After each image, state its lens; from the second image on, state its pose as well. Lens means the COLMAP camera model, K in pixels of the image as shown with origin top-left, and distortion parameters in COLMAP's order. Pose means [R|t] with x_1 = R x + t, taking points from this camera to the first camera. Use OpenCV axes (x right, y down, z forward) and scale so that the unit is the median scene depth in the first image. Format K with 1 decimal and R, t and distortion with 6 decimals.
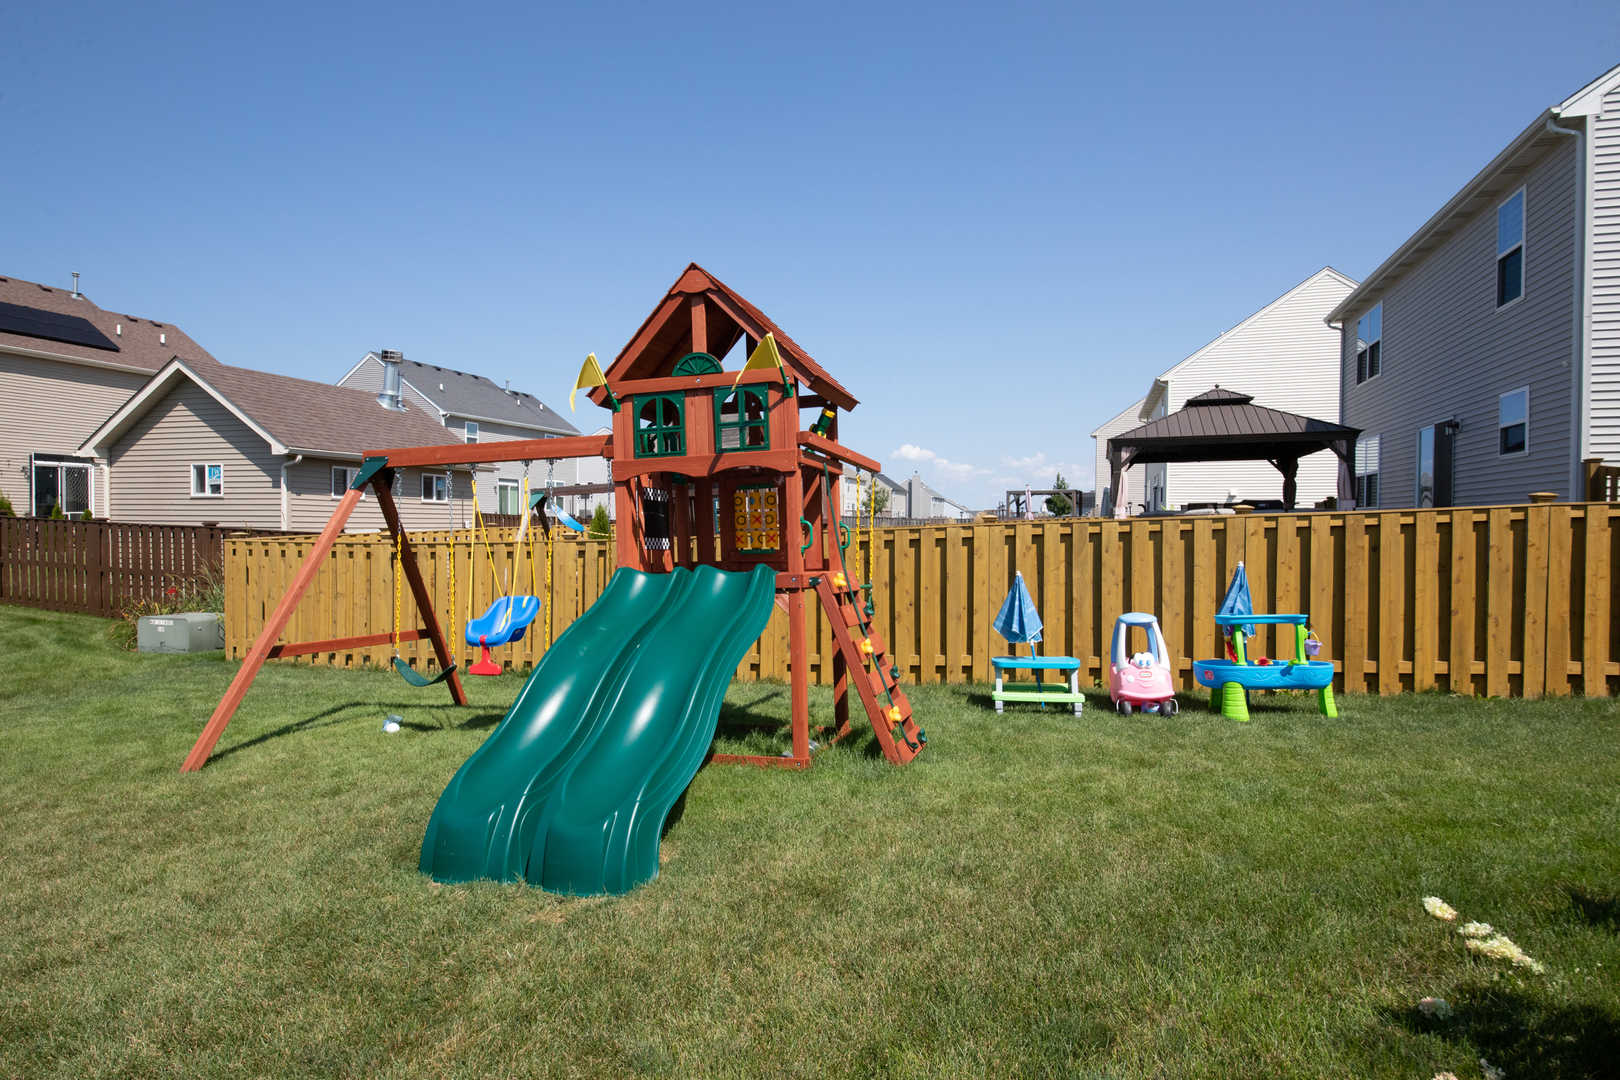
lens RADIAL K [[904.8, 0, 810.0], [0, 904.8, 540.0], [0, 0, 1]] dist [-0.002480, -0.000511]
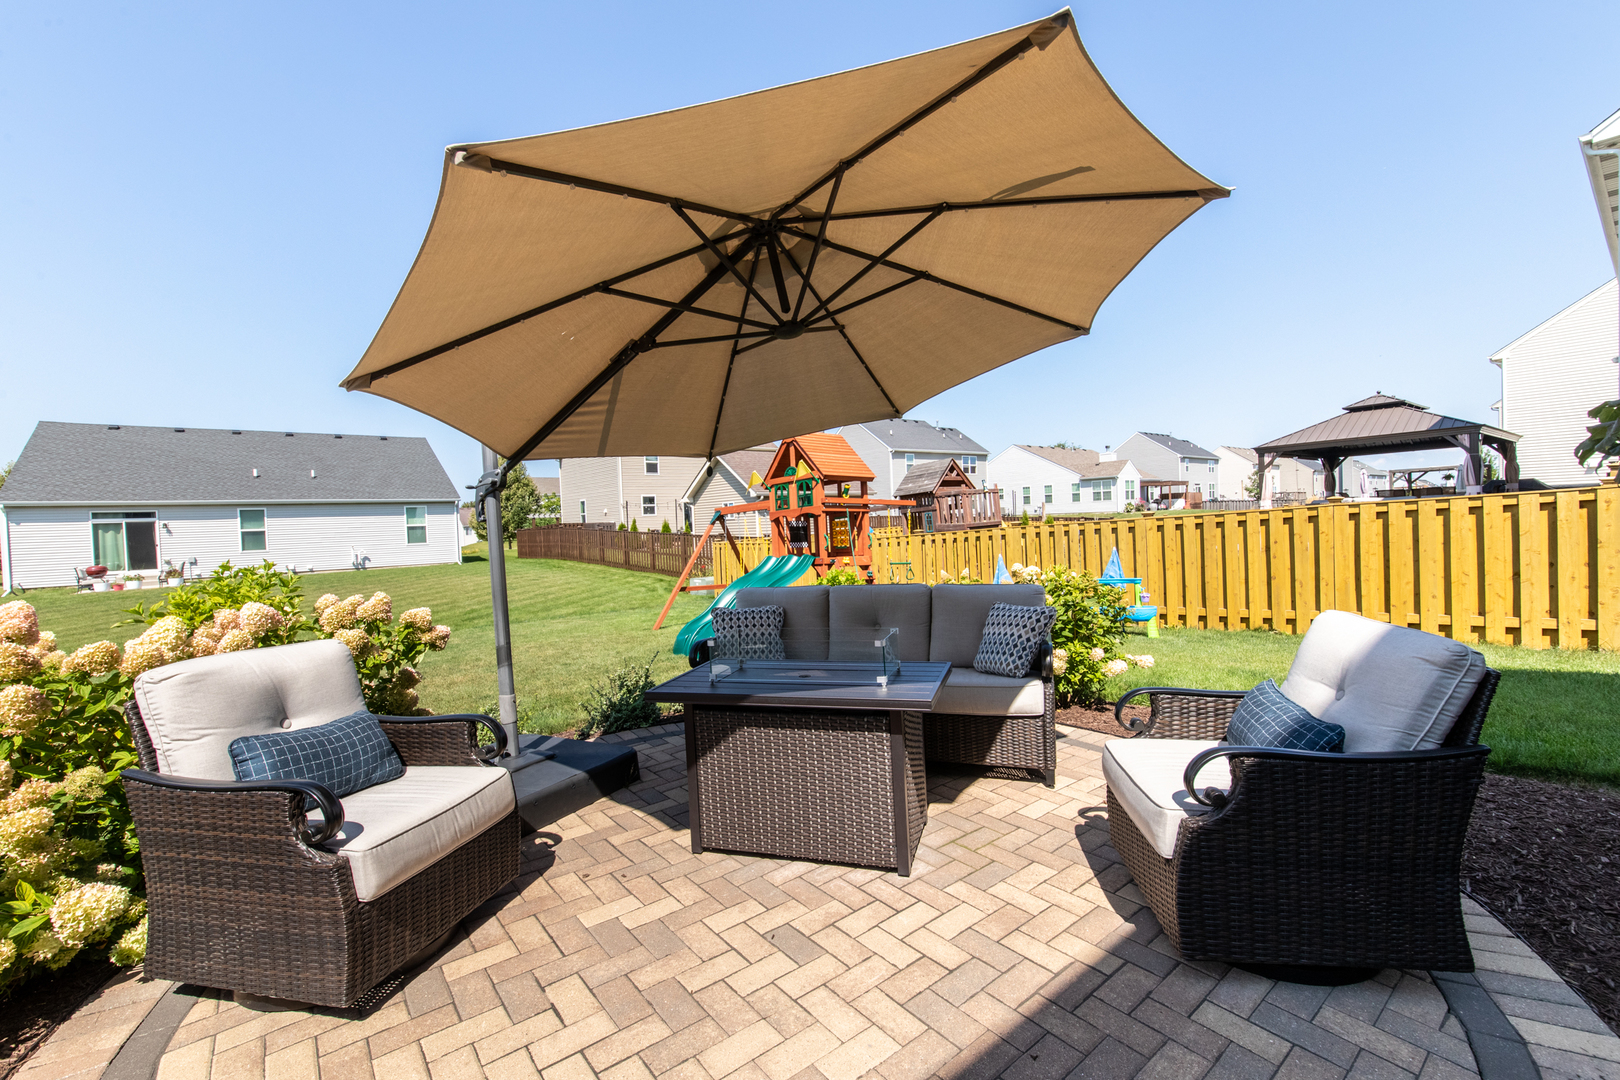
lens RADIAL K [[686.7, 0, 810.0], [0, 686.7, 540.0], [0, 0, 1]] dist [0.000126, 0.000113]
pose [[0.838707, -0.022518, -0.544116, 0.681766], [0.033375, 0.999392, 0.010084, -0.020655], [0.543559, -0.026618, 0.838949, -0.385702]]
